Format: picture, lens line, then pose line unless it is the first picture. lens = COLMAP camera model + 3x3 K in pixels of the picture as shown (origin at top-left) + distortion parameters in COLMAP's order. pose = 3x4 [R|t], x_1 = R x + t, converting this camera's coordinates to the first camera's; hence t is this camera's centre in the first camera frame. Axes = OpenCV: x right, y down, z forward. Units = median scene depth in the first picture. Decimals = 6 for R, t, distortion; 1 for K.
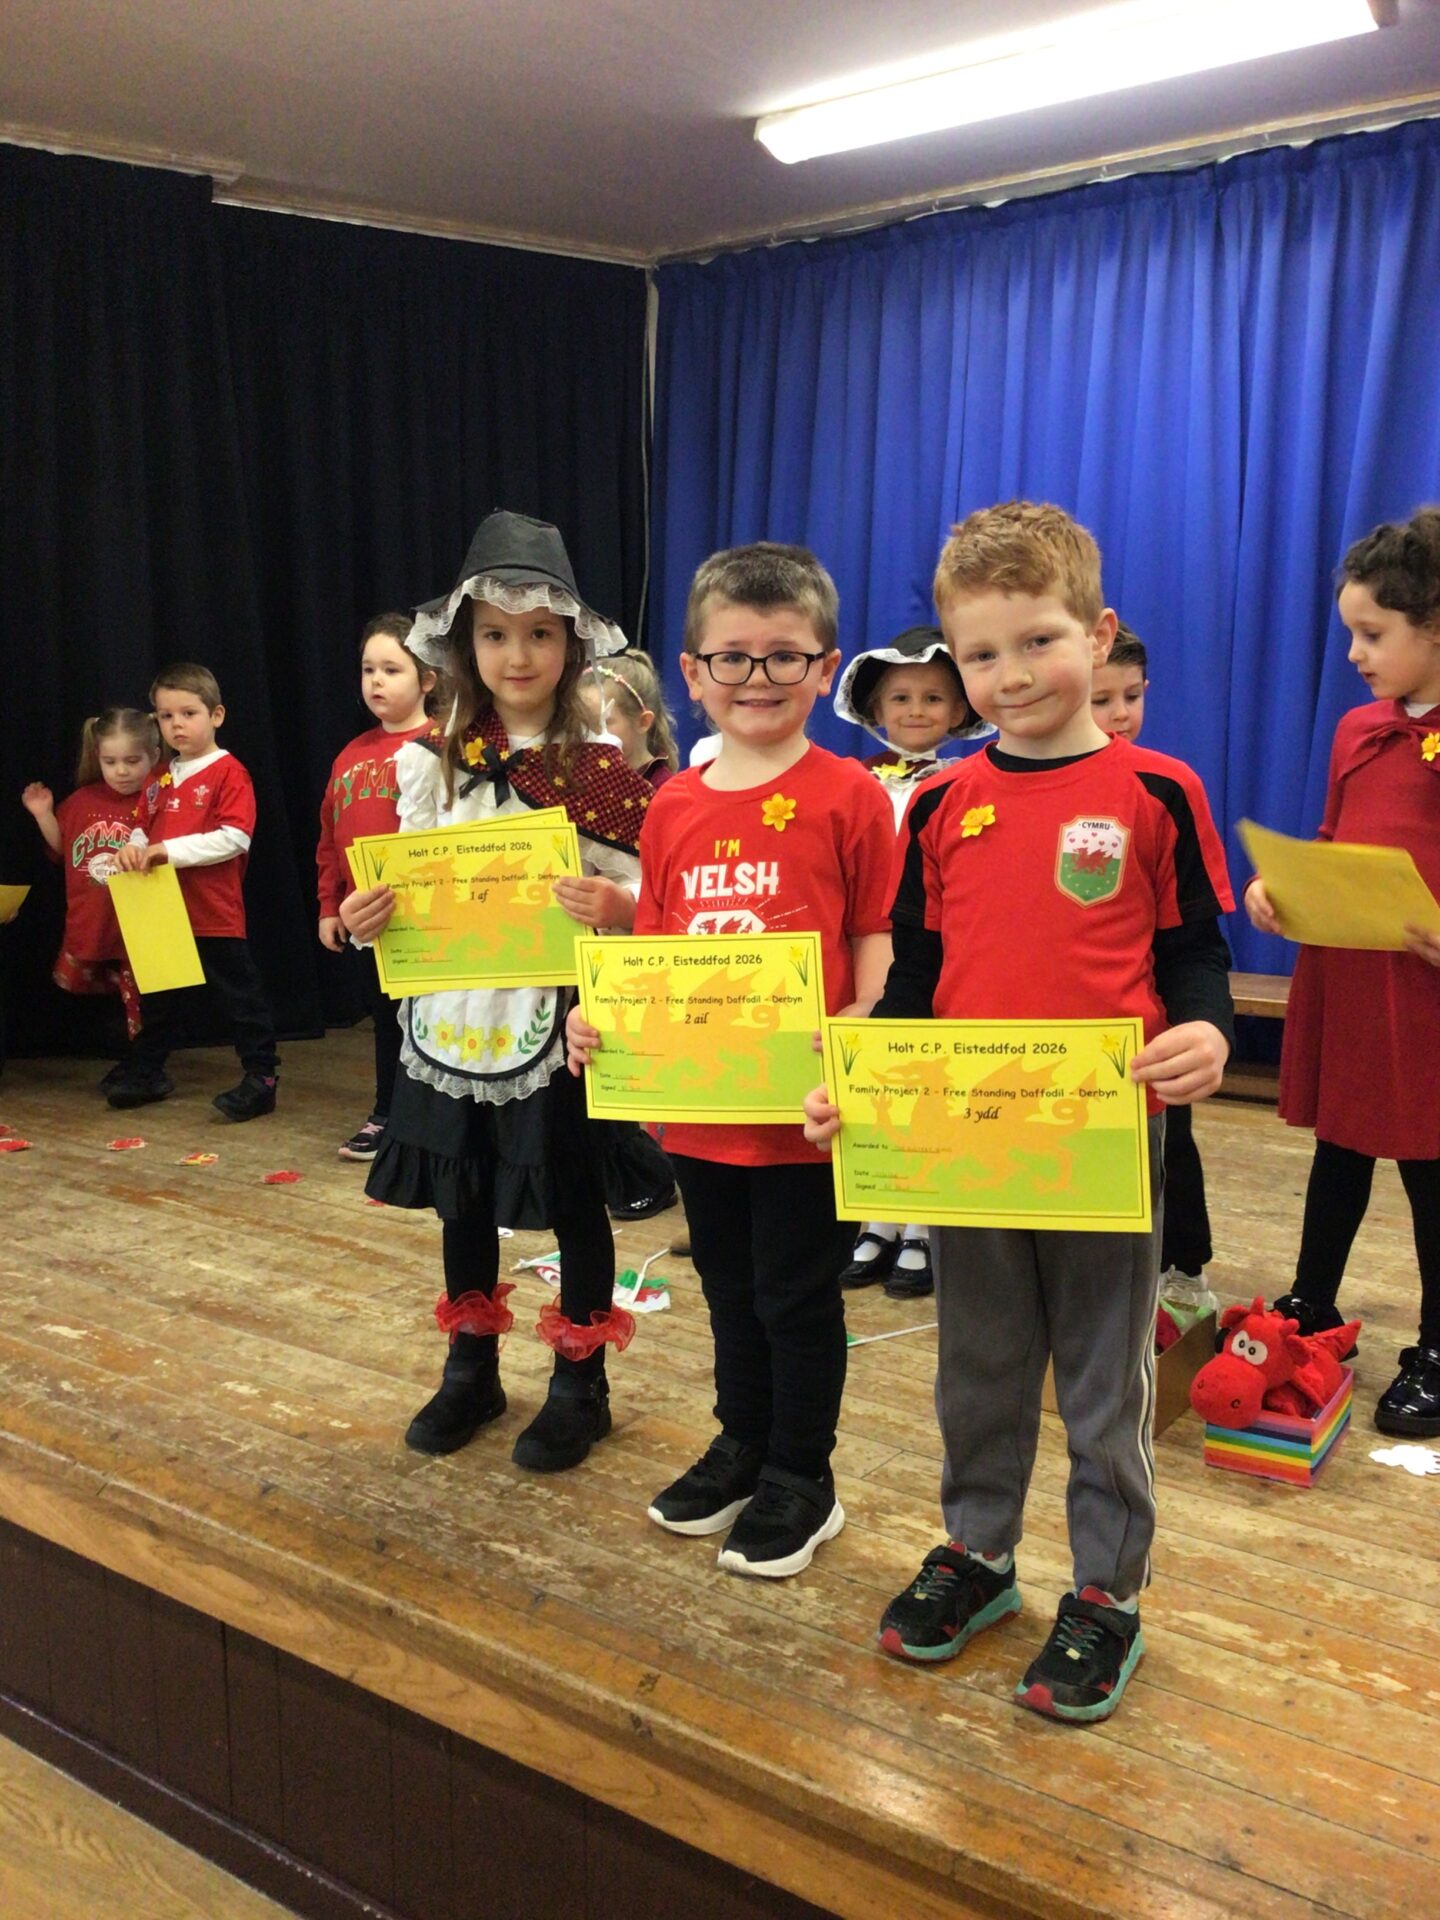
lens RADIAL K [[1713.3, 0, 709.7], [0, 1713.3, 978.2], [0, 0, 1]] dist [0.087175, -0.159513]
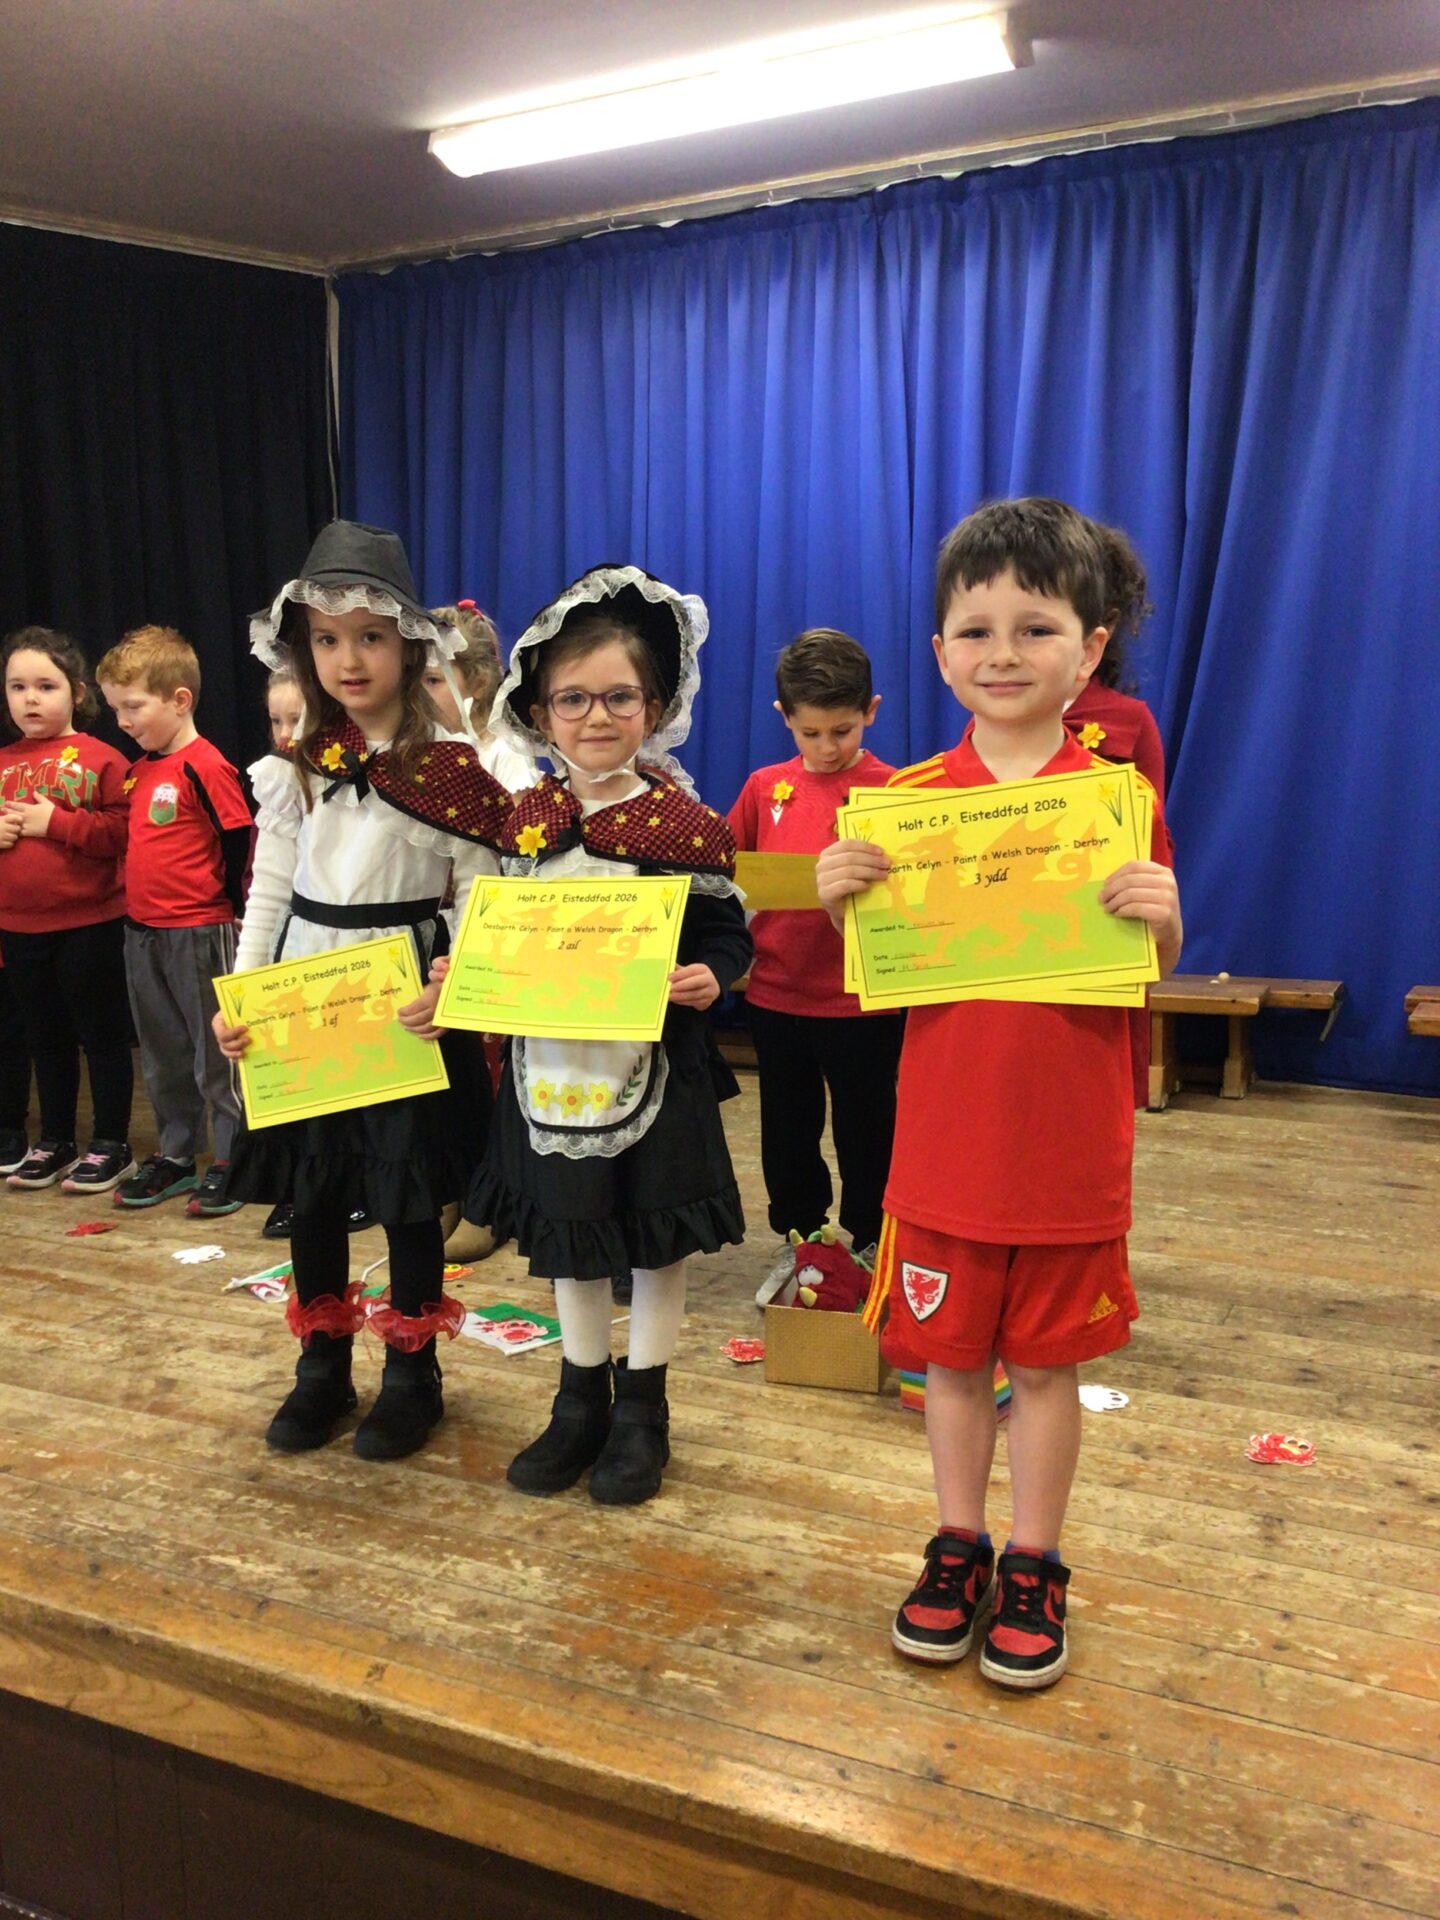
lens RADIAL K [[1713.3, 0, 708.4], [0, 1713.3, 977.6], [0, 0, 1]] dist [0.087175, -0.159513]
pose [[0.985817, -0.040641, 0.162829, 0.004467], [0.041938, 0.999110, -0.004534, 0.008651], [-0.162500, 0.011299, 0.986644, -0.020015]]
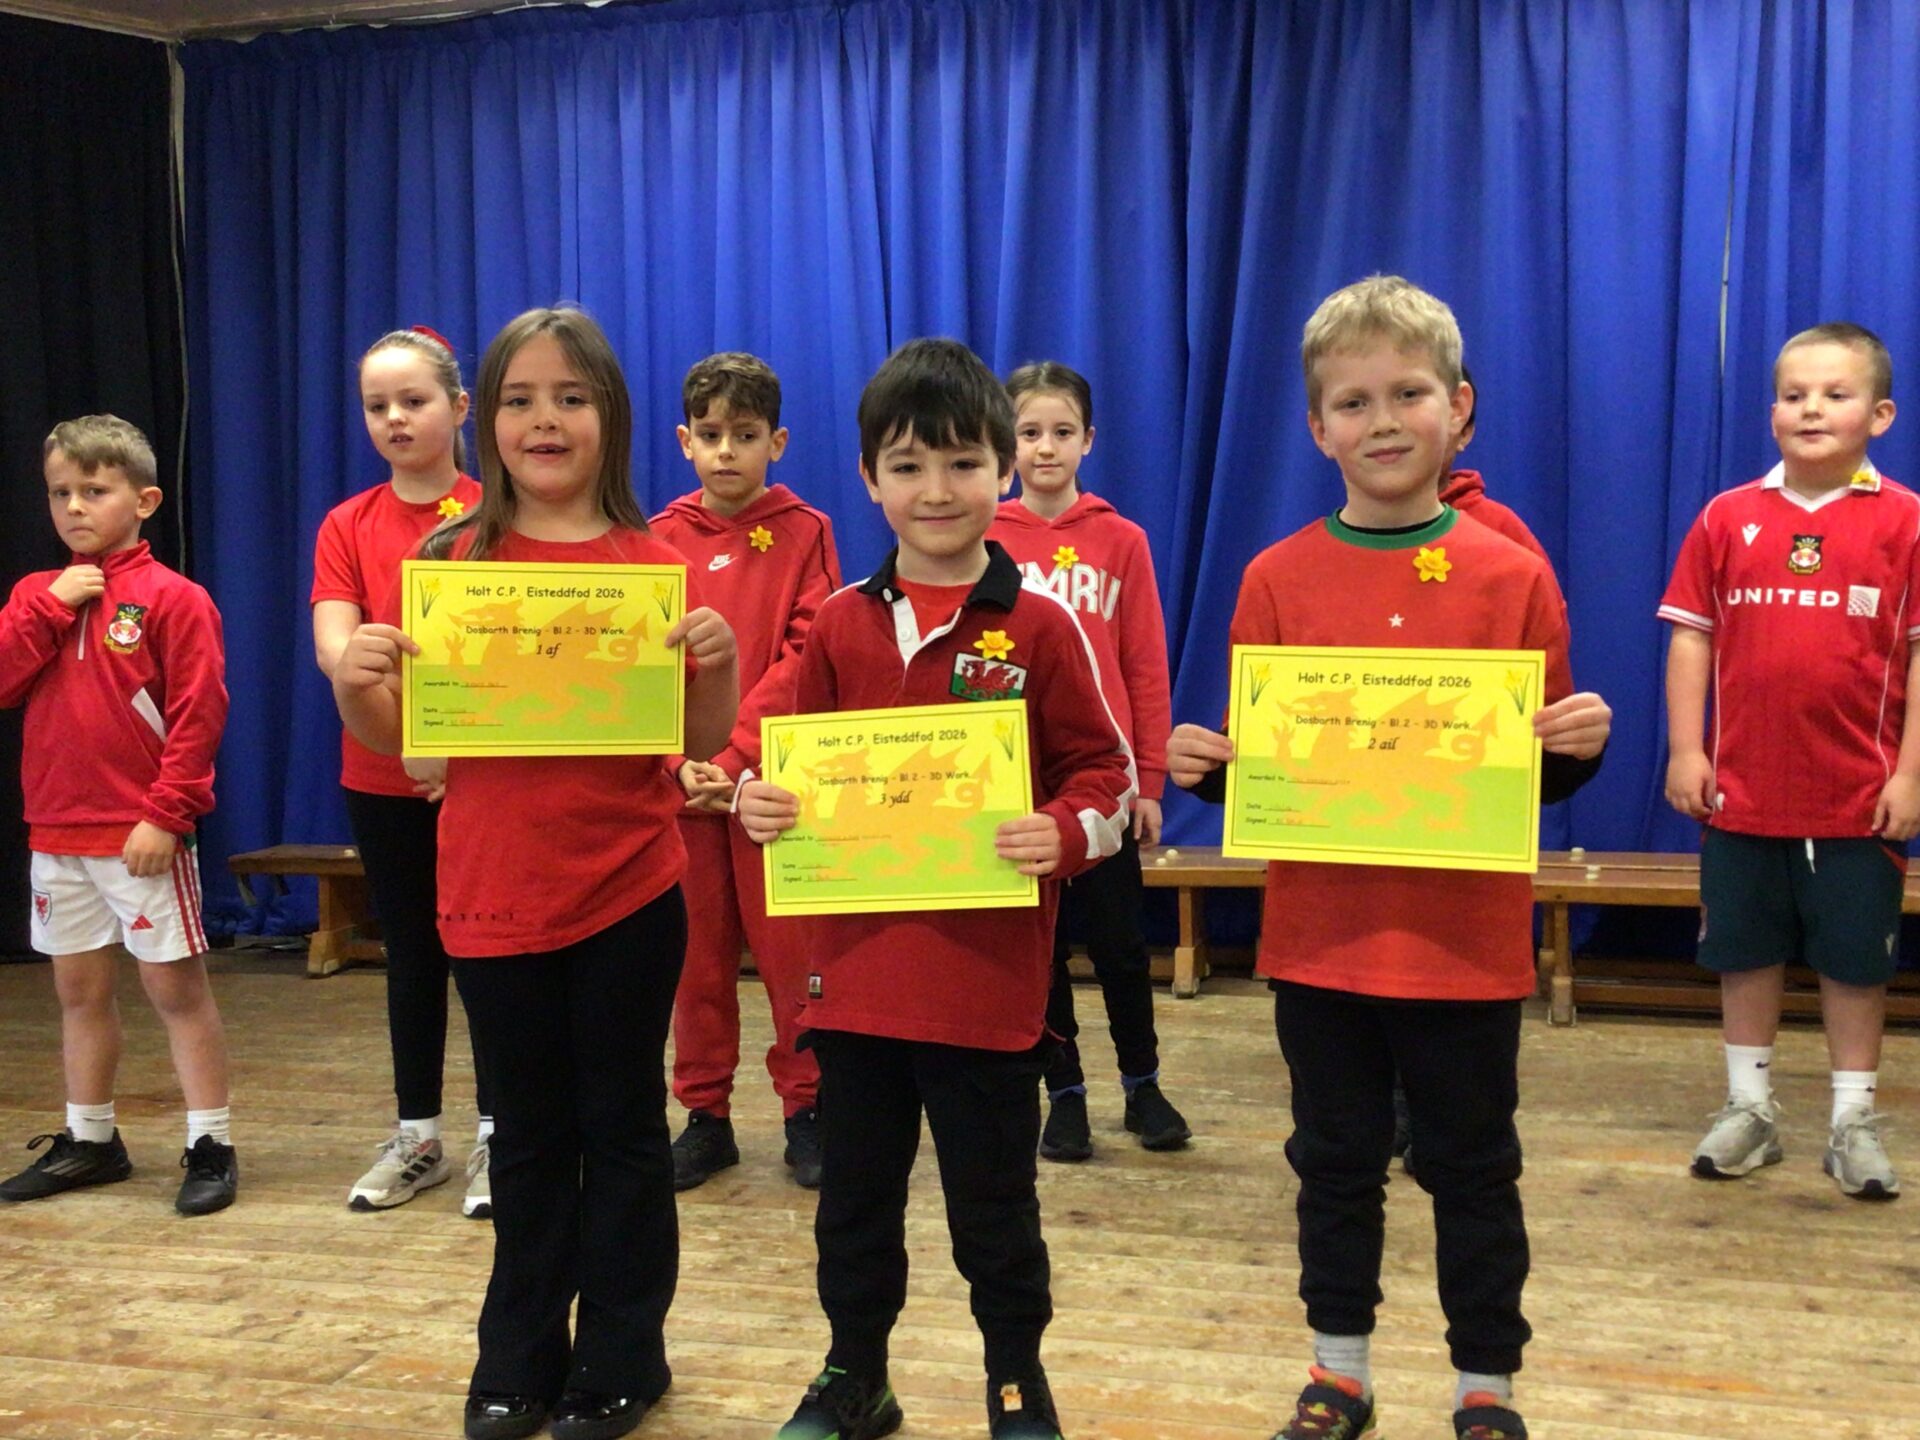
lens RADIAL K [[2191.0, 0, 985.2], [0, 2191.0, 733.4], [0, 0, 1]] dist [0.040916, 0.000000]
pose [[0.937741, -0.050094, 0.343703, -0.100180], [0.076471, 0.995040, -0.063614, 0.026101], [-0.338812, 0.085937, 0.936921, -0.174667]]
